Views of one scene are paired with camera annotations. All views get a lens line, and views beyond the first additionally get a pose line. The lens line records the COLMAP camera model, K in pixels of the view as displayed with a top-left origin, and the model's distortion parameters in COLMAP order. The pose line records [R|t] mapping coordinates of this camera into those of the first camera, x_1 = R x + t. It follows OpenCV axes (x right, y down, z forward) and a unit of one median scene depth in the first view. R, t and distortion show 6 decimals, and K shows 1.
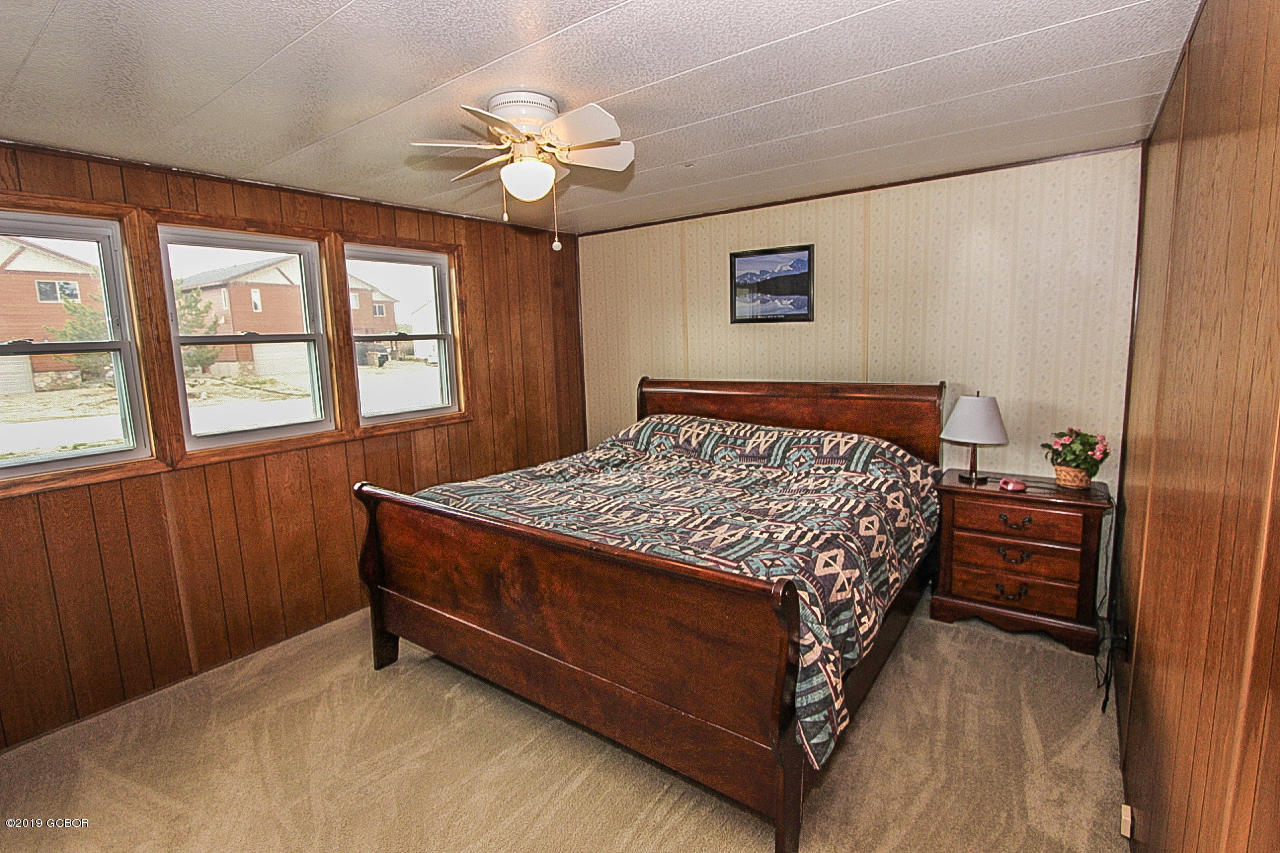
lens RADIAL K [[590.5, 0, 643.7], [0, 590.5, 415.4], [0, 0, 1]] dist [-0.016565, 0.002606]
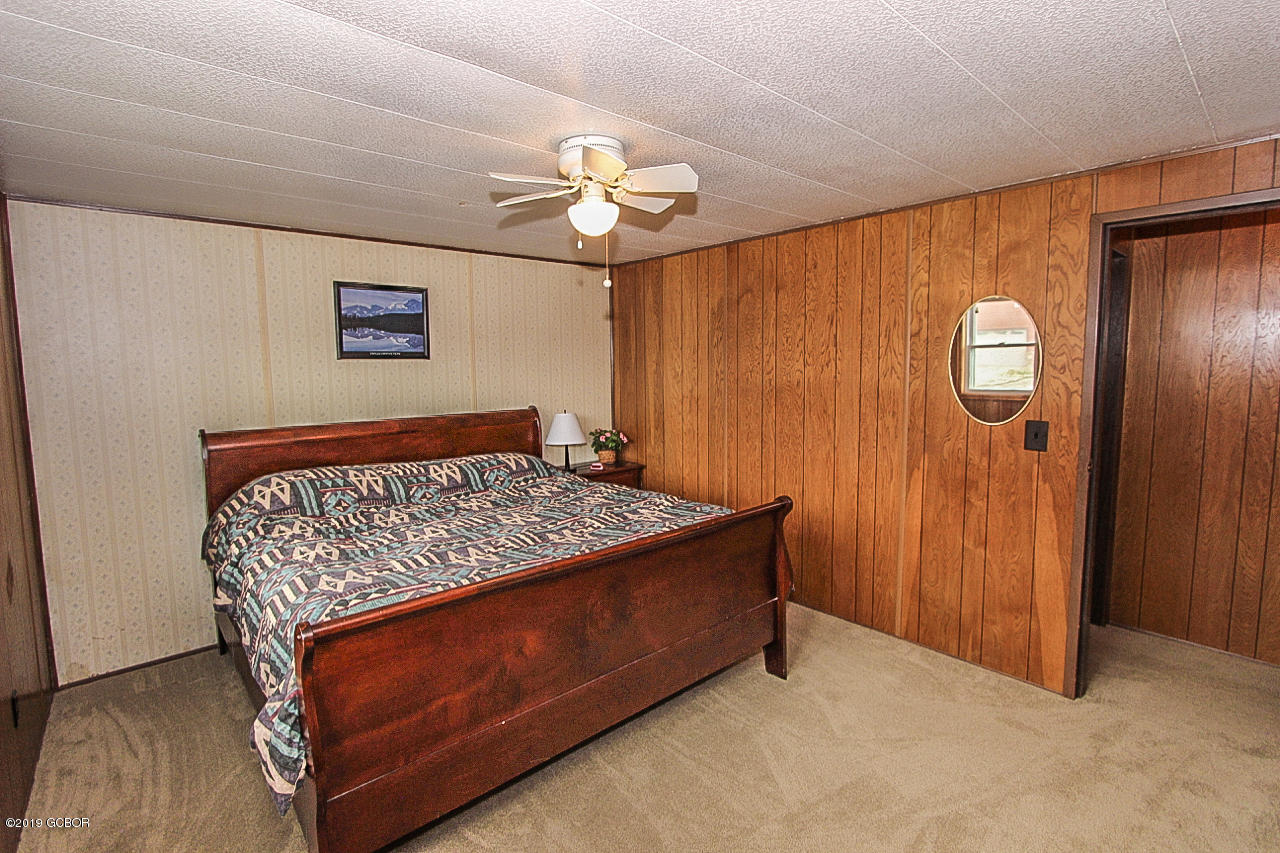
lens RADIAL K [[590.5, 0, 643.7], [0, 590.5, 415.4], [0, 0, 1]] dist [-0.016565, 0.002606]
pose [[0.216539, -0.059506, 0.974459, -0.678893], [0.138577, 0.989908, 0.029656, -0.036482], [-0.966389, 0.128616, 0.222600, 0.398885]]
